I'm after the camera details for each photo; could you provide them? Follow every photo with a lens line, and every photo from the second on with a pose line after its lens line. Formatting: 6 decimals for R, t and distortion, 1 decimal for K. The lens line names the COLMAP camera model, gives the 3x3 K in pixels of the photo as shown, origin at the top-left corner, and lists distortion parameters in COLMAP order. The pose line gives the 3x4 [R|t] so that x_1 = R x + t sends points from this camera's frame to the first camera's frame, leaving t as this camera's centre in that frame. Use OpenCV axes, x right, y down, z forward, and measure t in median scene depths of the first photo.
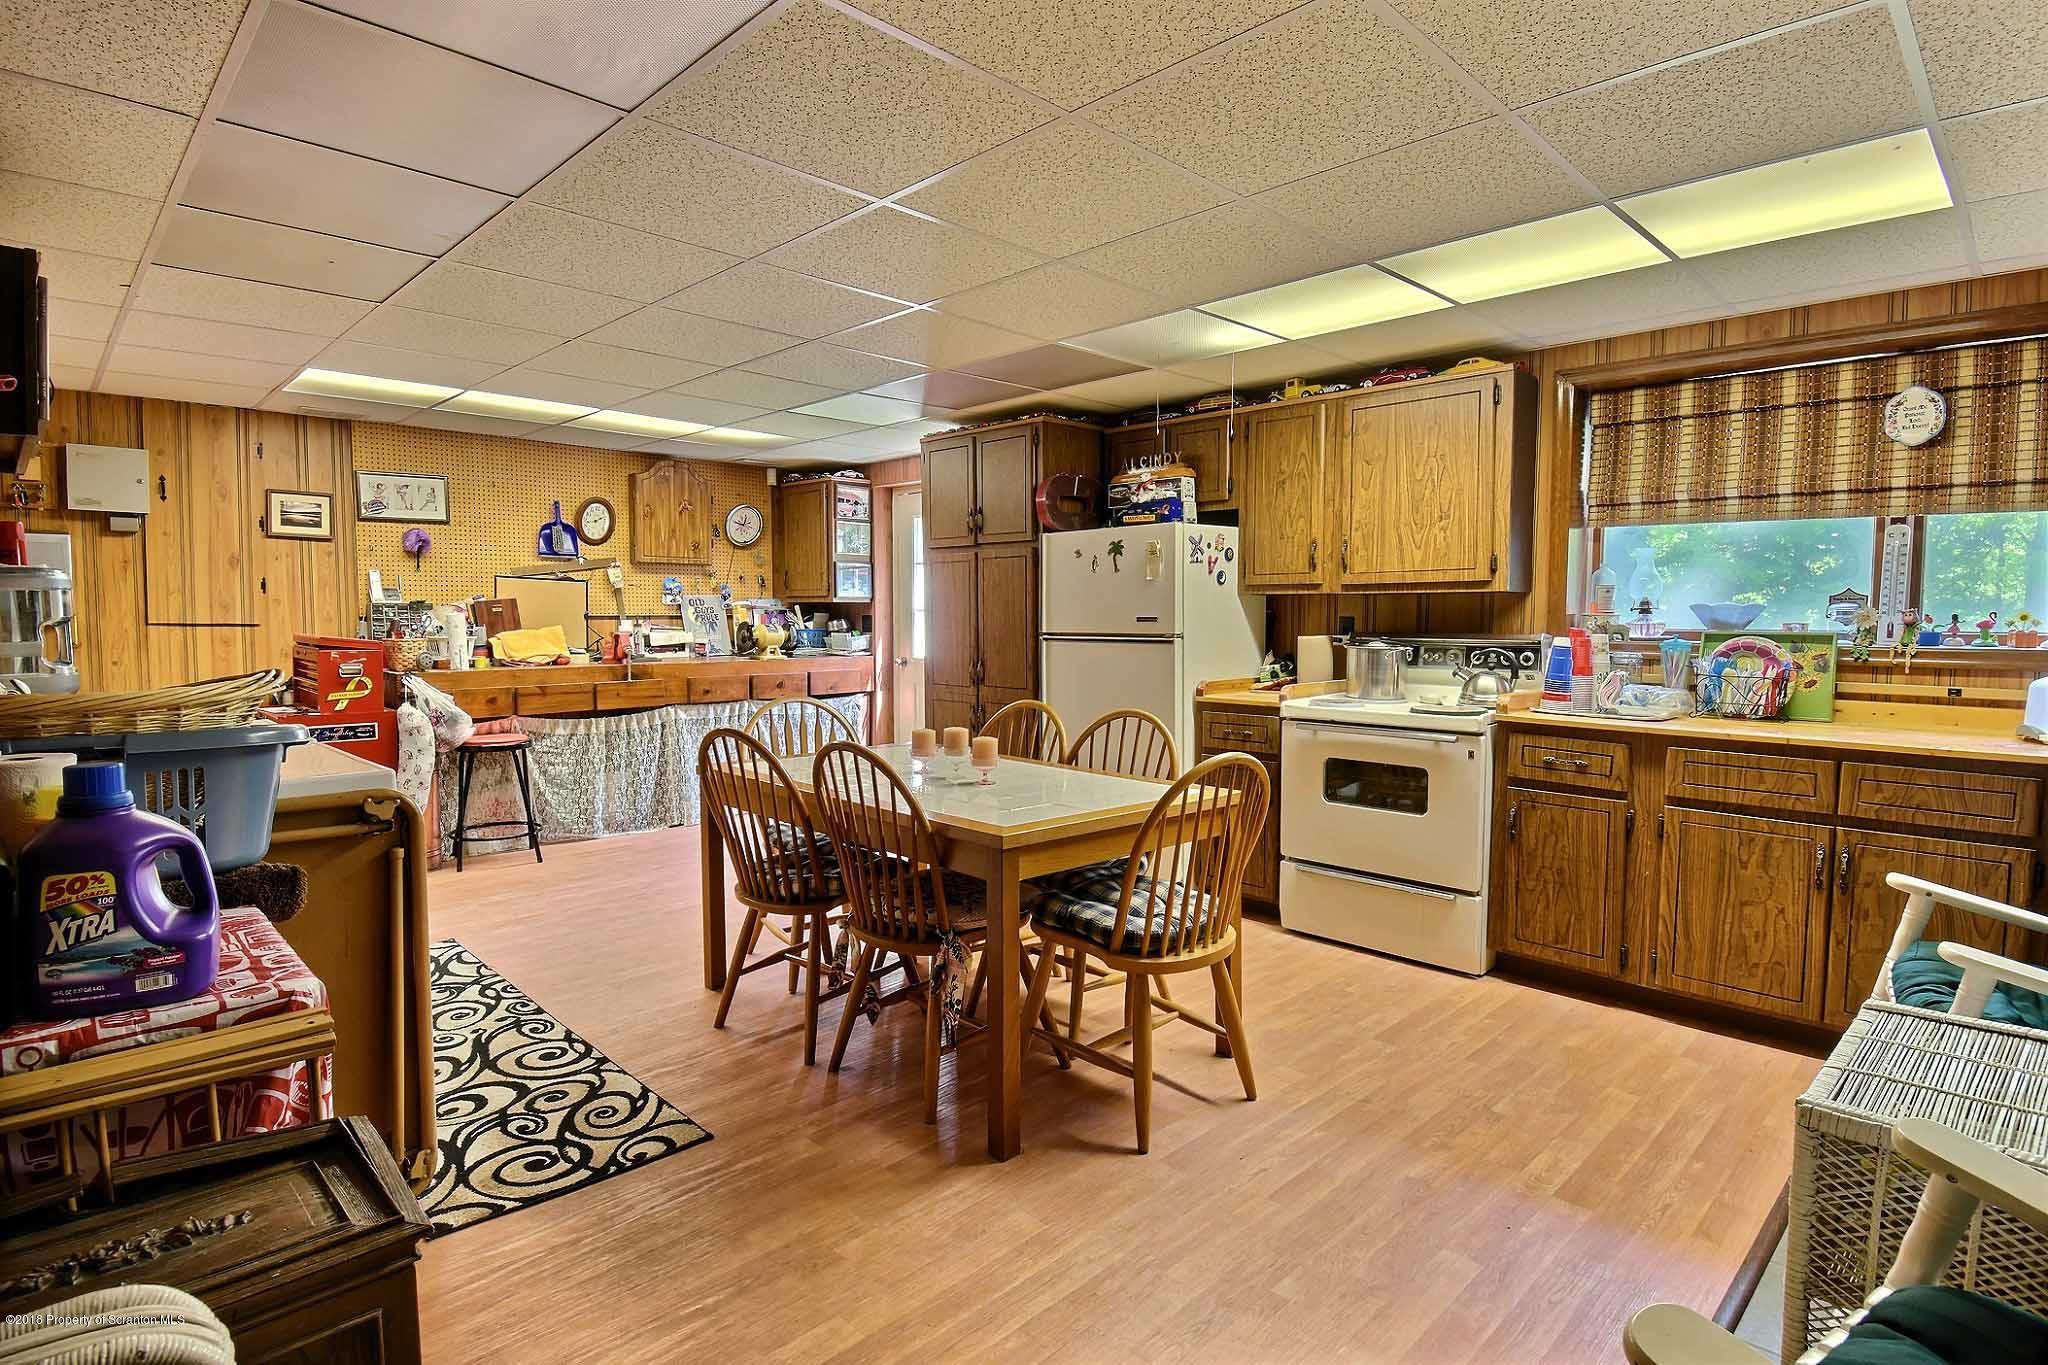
lens RADIAL K [[1049.8, 0, 1028.4], [0, 1049.8, 680.1], [0, 0, 1]] dist [-0.006967, -0.002271]
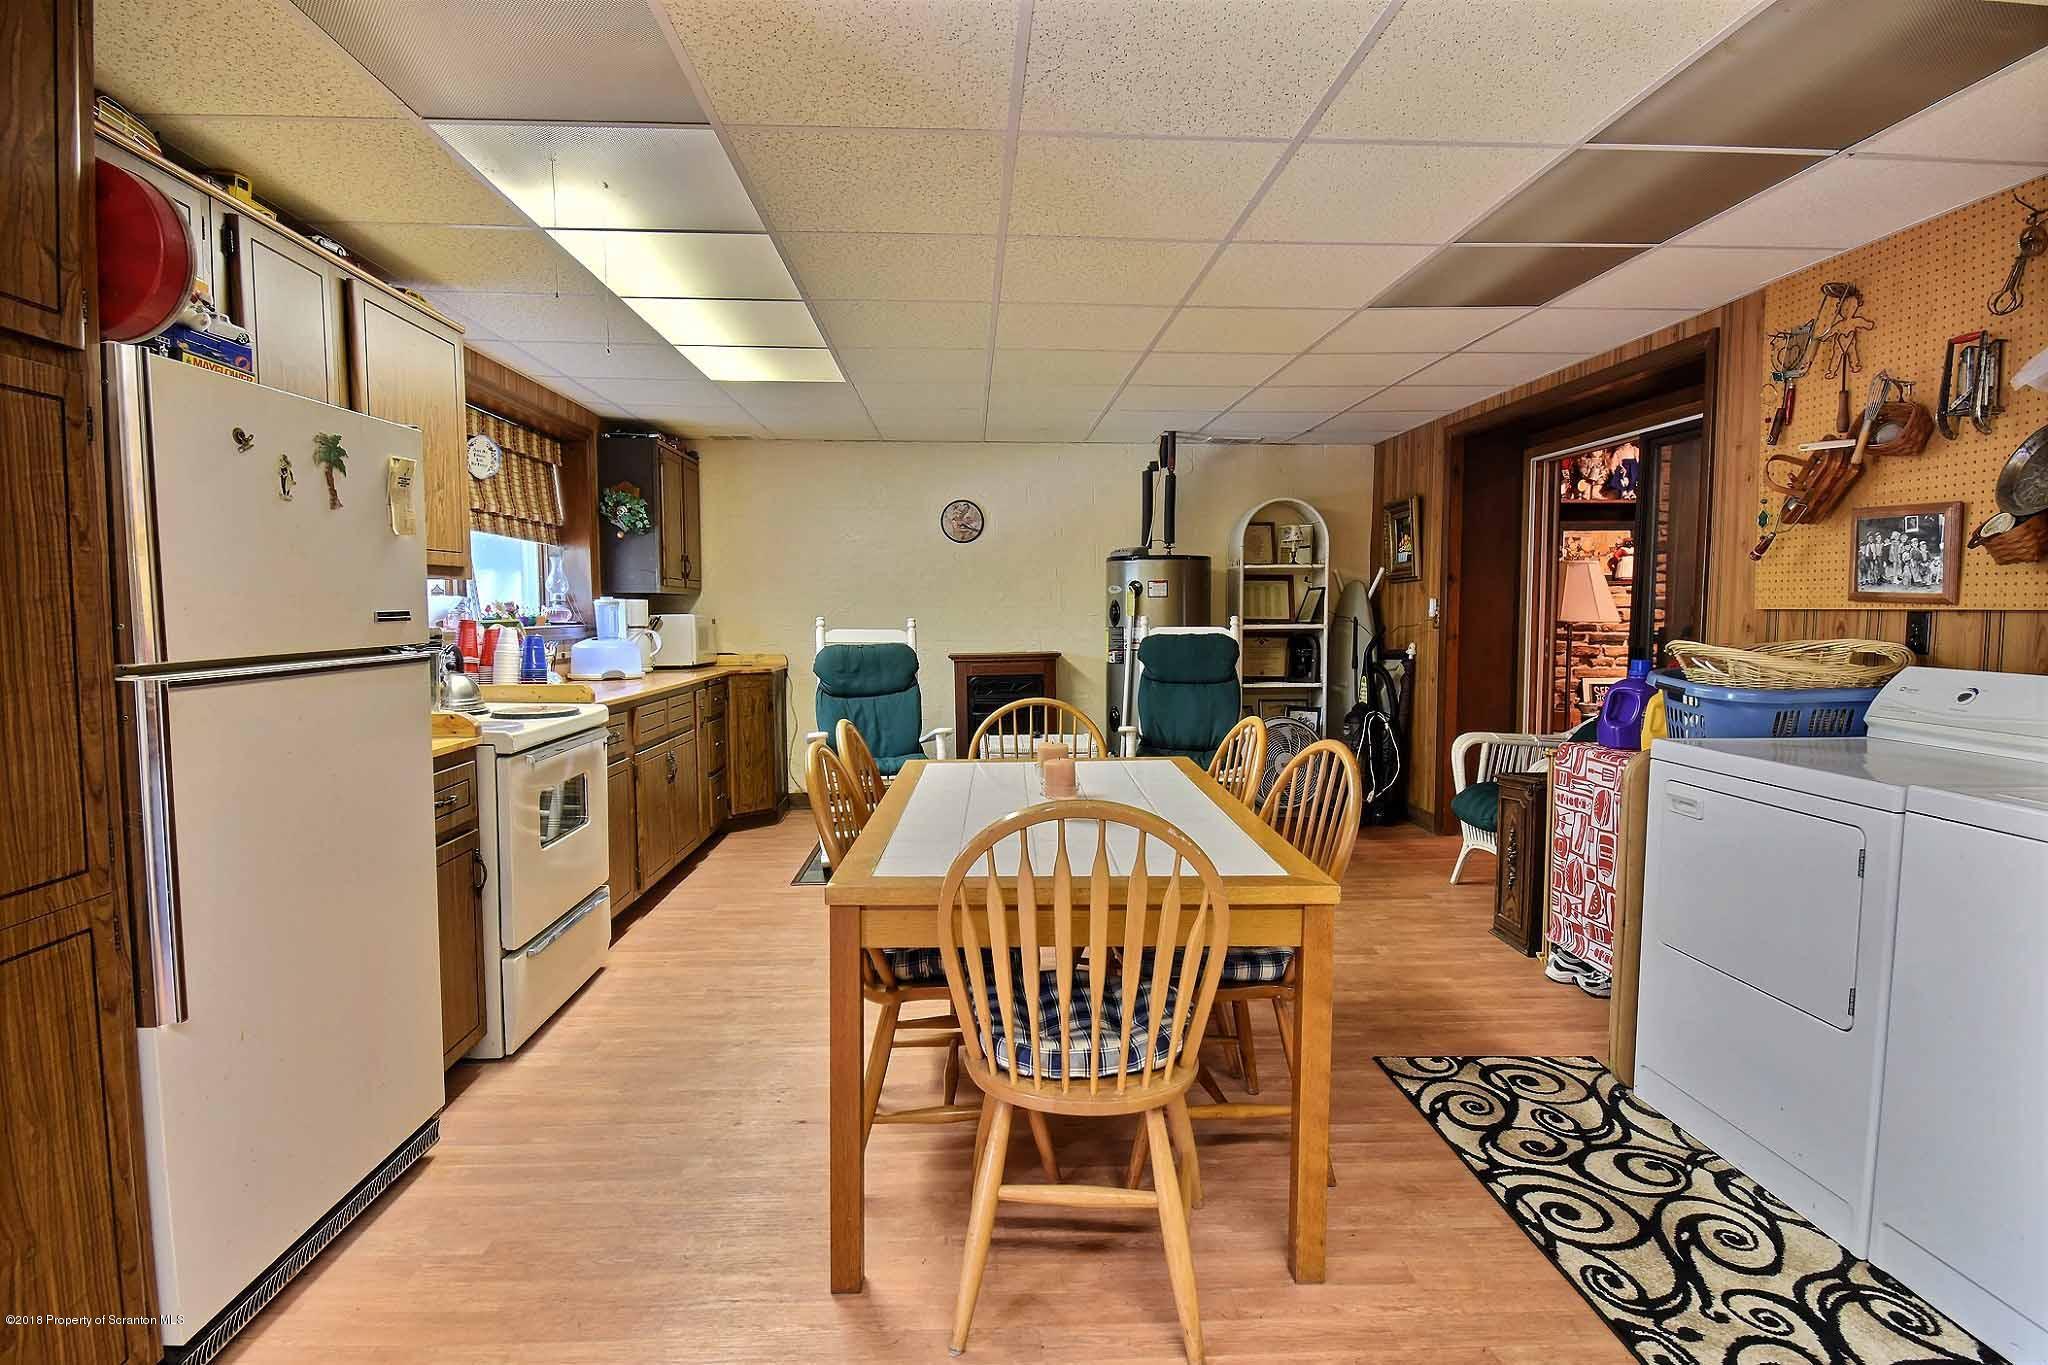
lens RADIAL K [[1049.8, 0, 1022.8], [0, 1049.8, 684.2], [0, 0, 1]] dist [-0.006967, -0.002271]
pose [[-0.749164, -0.050693, 0.660442, -0.688498], [0.041776, 0.991466, 0.123490, -0.120283], [-0.661066, 0.120105, -0.740653, 1.885931]]
